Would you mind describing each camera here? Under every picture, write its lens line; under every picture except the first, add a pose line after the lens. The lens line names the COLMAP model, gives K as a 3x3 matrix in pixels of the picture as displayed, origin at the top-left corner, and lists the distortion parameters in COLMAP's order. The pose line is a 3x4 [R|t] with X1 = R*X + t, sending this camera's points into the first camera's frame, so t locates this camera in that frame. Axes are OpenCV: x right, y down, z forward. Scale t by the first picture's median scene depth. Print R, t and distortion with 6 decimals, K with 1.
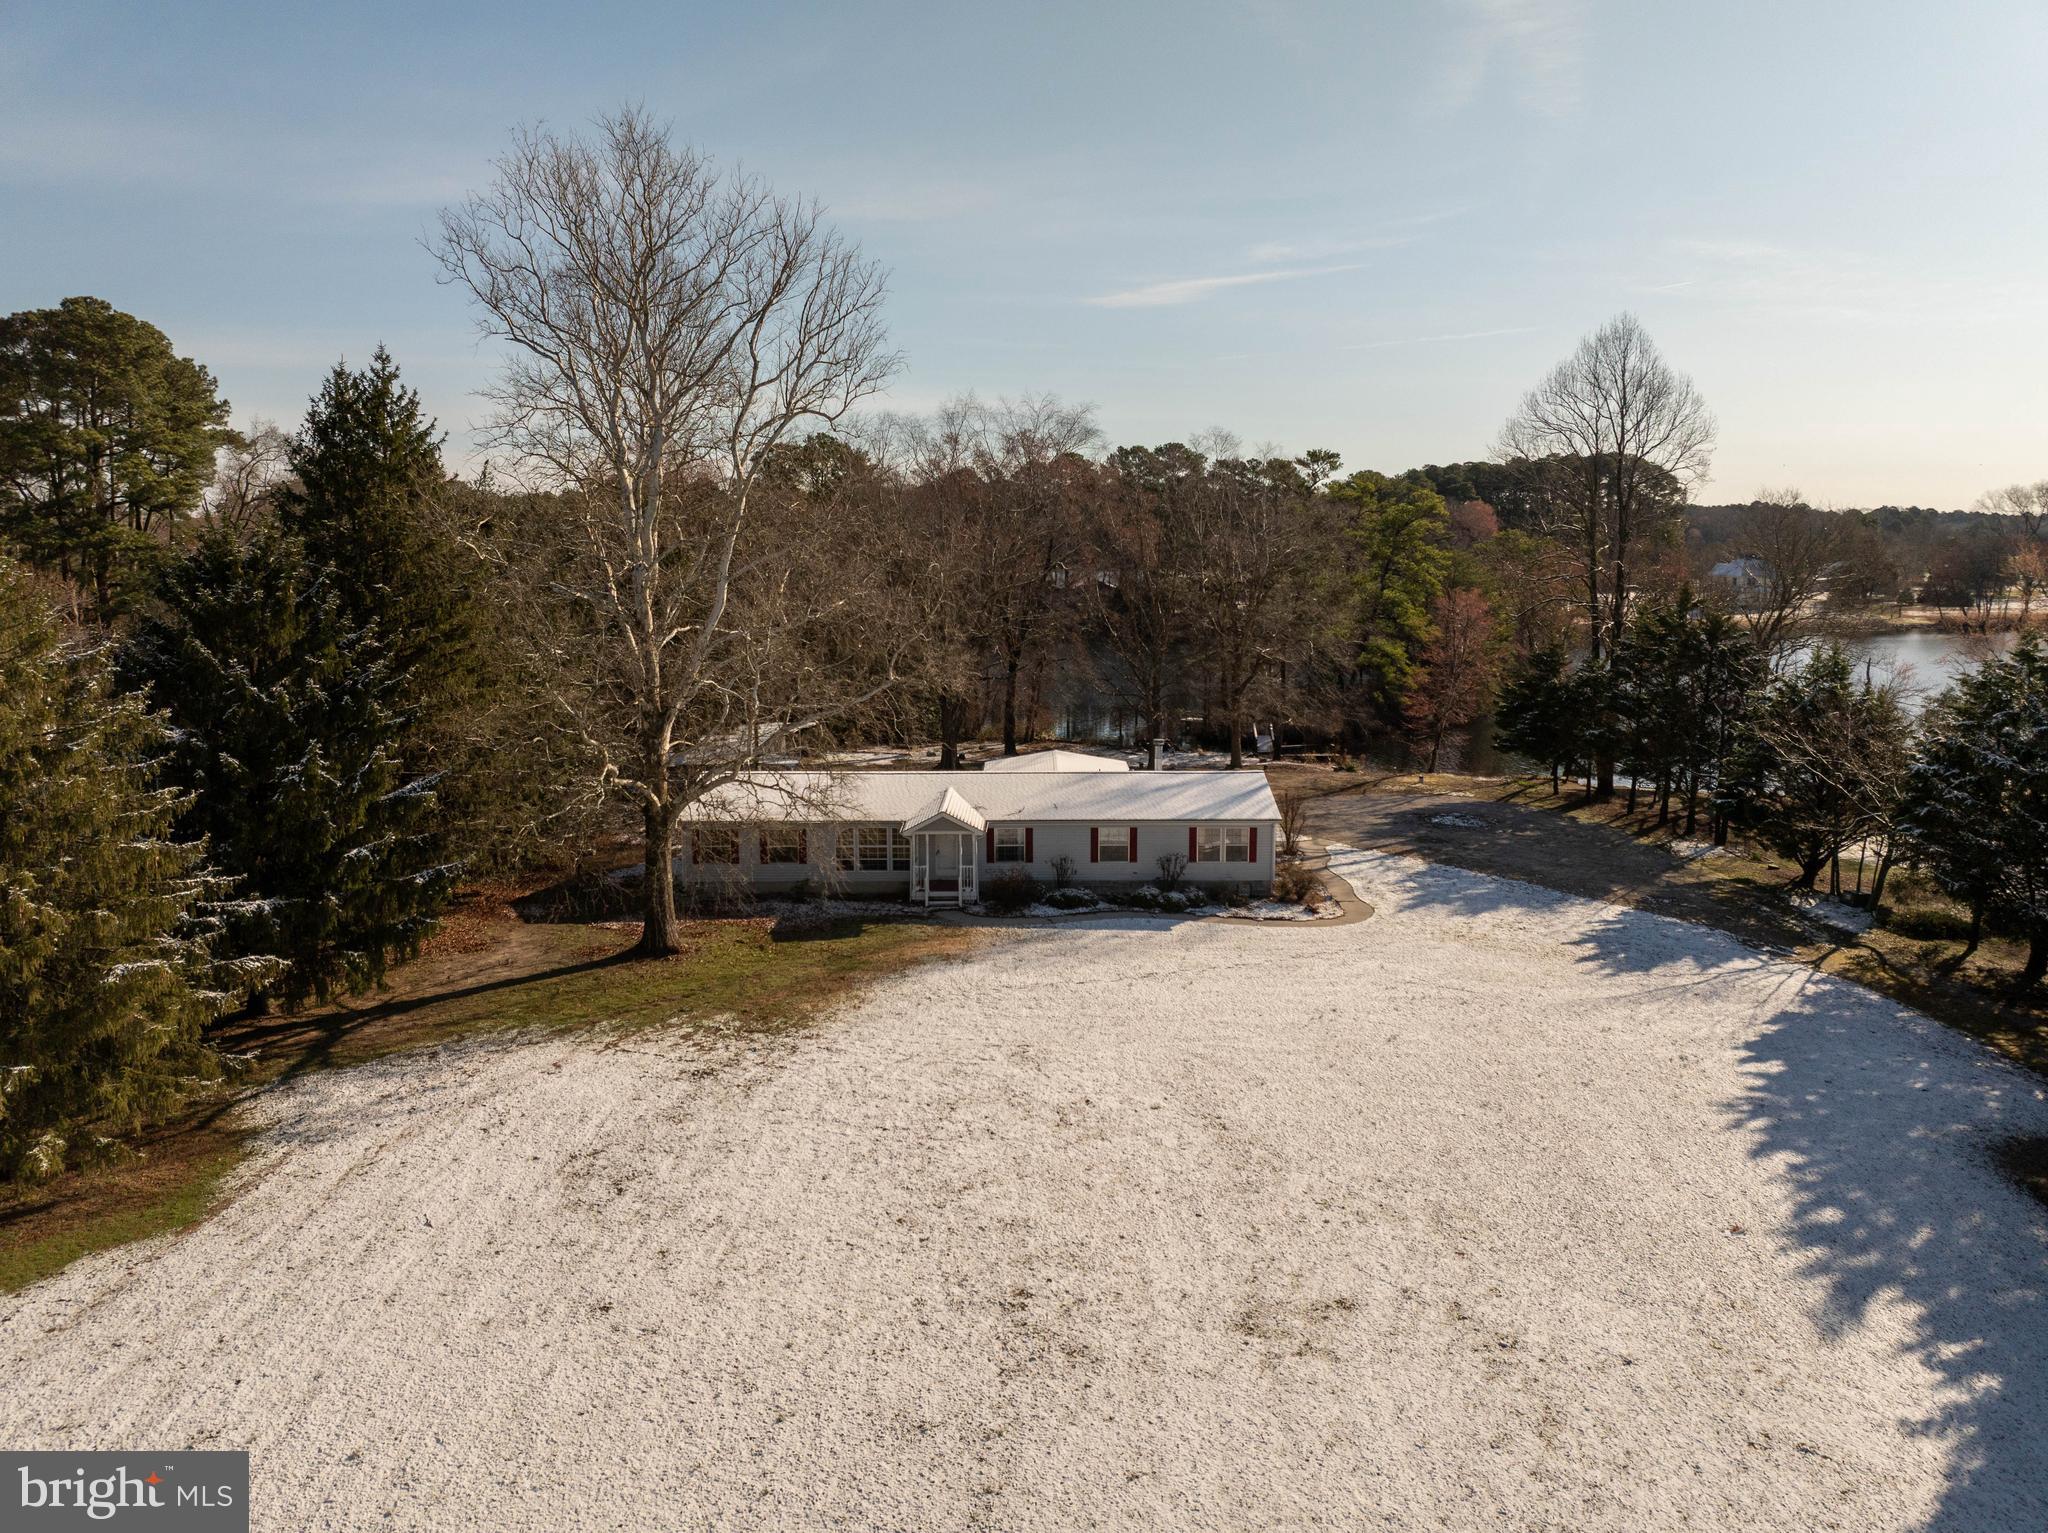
lens RADIAL K [[1432.2, 0, 1024.1], [0, 1432.2, 765.8], [0, 0, 1]] dist [-0.053849, 0.024369]
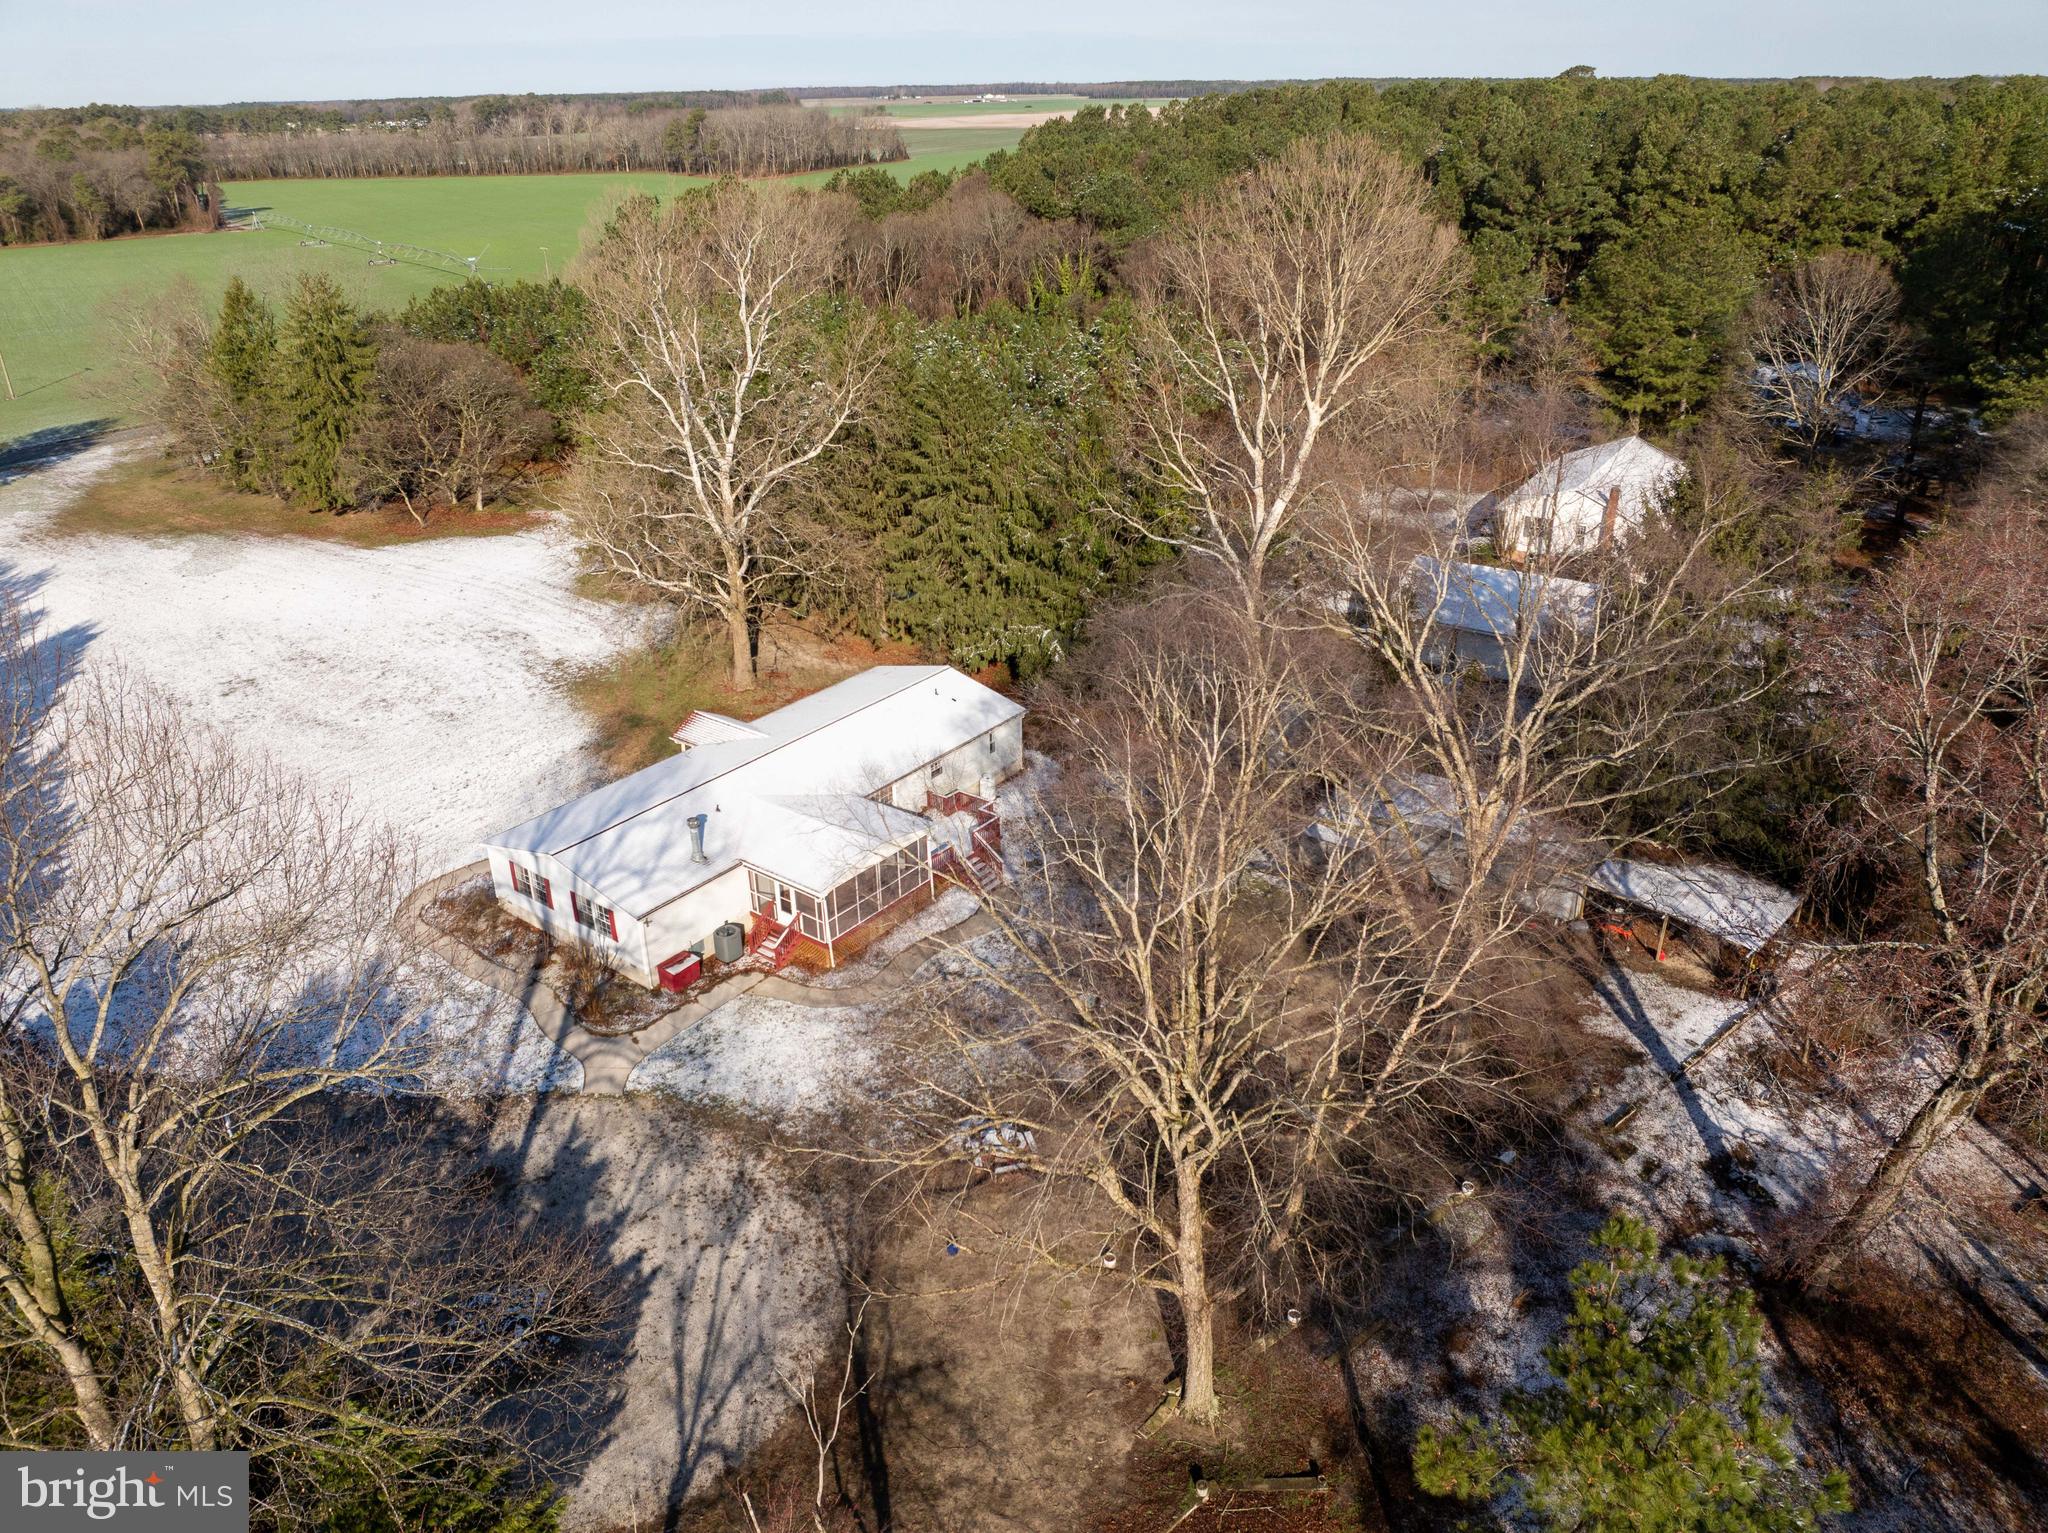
lens RADIAL K [[1432.2, 0, 1035.2], [0, 1432.2, 767.6], [0, 0, 1]] dist [-0.053849, 0.024369]
pose [[-0.590678, 0.355123, -0.724559, 0.682699], [-0.119417, 0.849586, 0.513753, -0.596936], [0.798022, 0.389988, -0.459425, 1.802283]]
